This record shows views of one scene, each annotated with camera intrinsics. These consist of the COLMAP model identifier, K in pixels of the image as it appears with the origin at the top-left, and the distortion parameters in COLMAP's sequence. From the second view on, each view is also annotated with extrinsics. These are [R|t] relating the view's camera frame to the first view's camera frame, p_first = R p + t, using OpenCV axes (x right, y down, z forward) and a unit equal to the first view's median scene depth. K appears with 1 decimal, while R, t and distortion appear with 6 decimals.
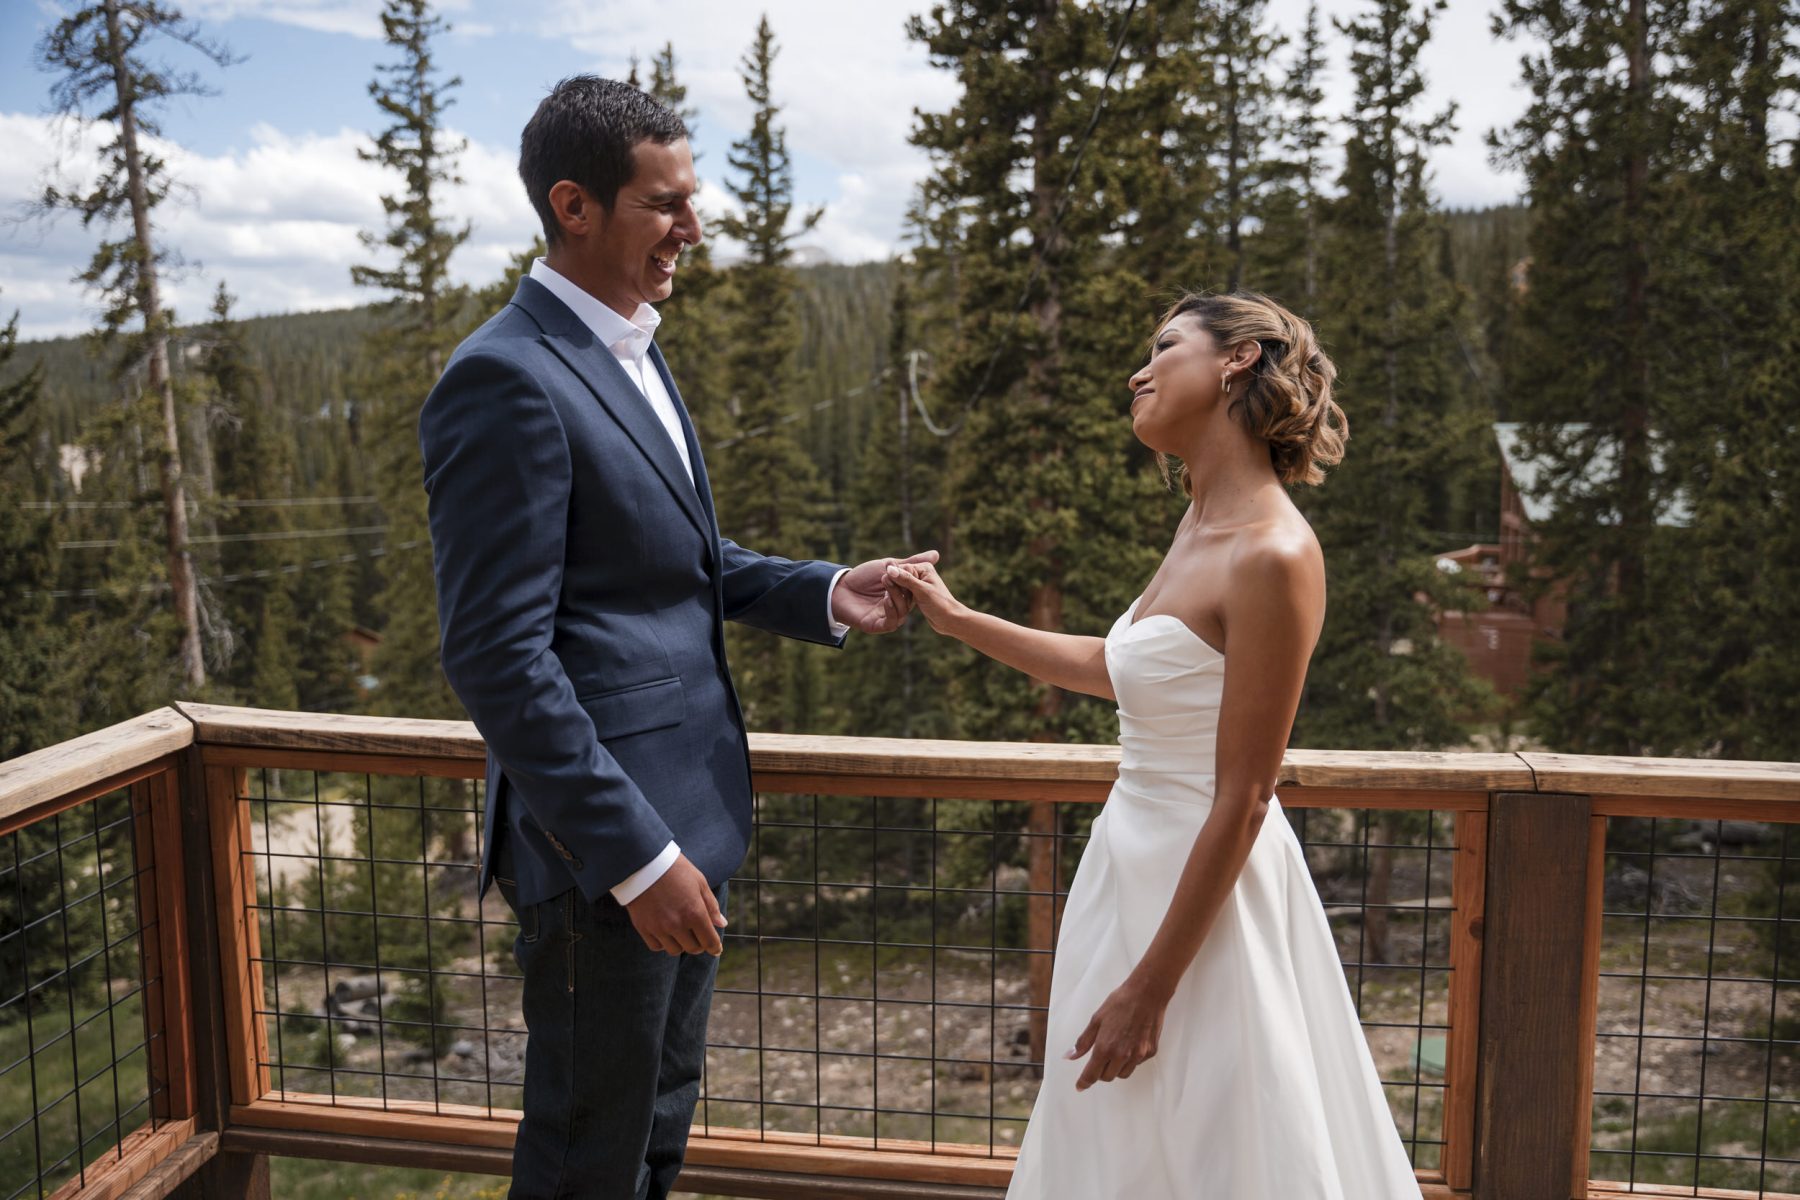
lens RADIAL K [[1628.3, 0, 900.0], [0, 1628.3, 600.0], [0, 0, 1]] dist [-0.011479, -0.008986]
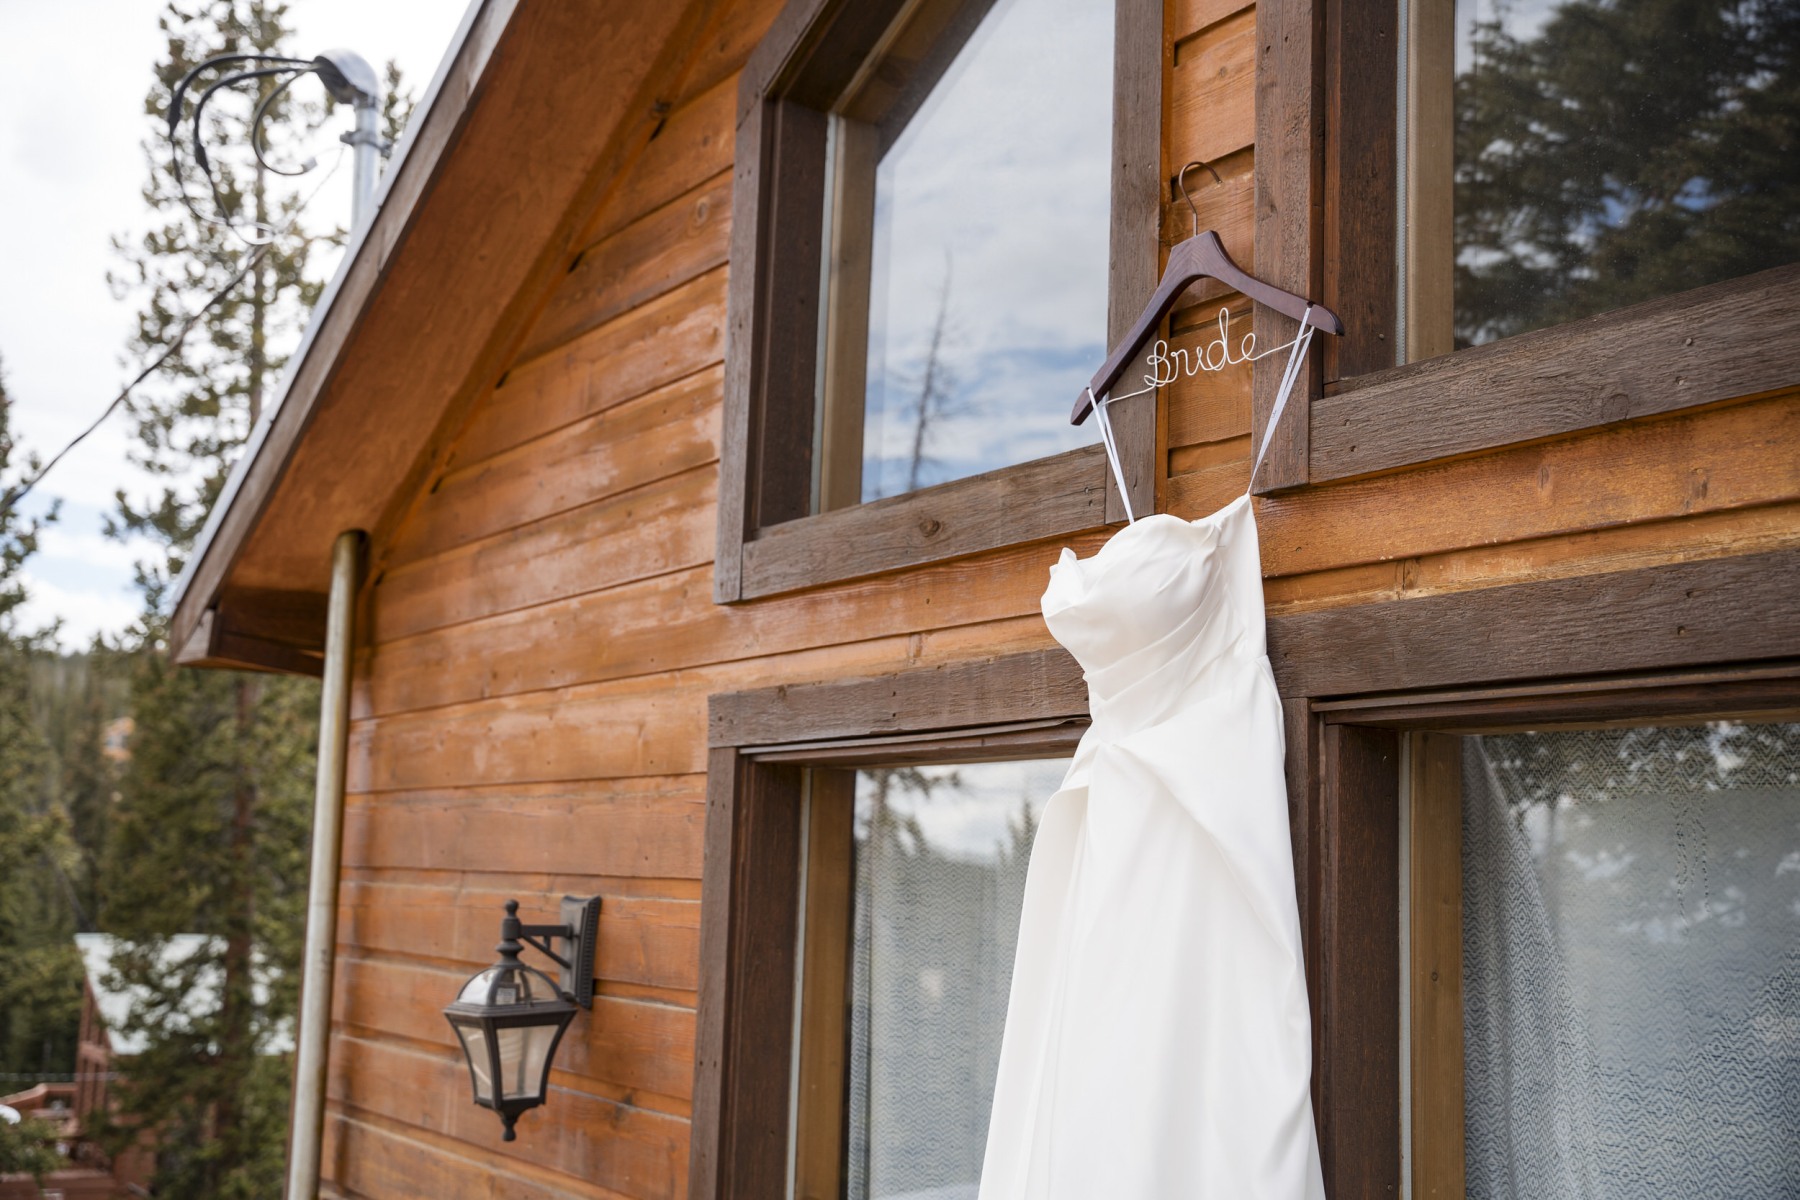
lens RADIAL K [[1973.9, 0, 900.0], [0, 1973.9, 600.0], [0, 0, 1]] dist [0.070376, 0.025389]
pose [[0.741061, 0.124021, 0.659884, -0.048051], [0.053903, 0.968632, -0.242582, -0.004742], [-0.669270, 0.215338, 0.711131, -0.114709]]
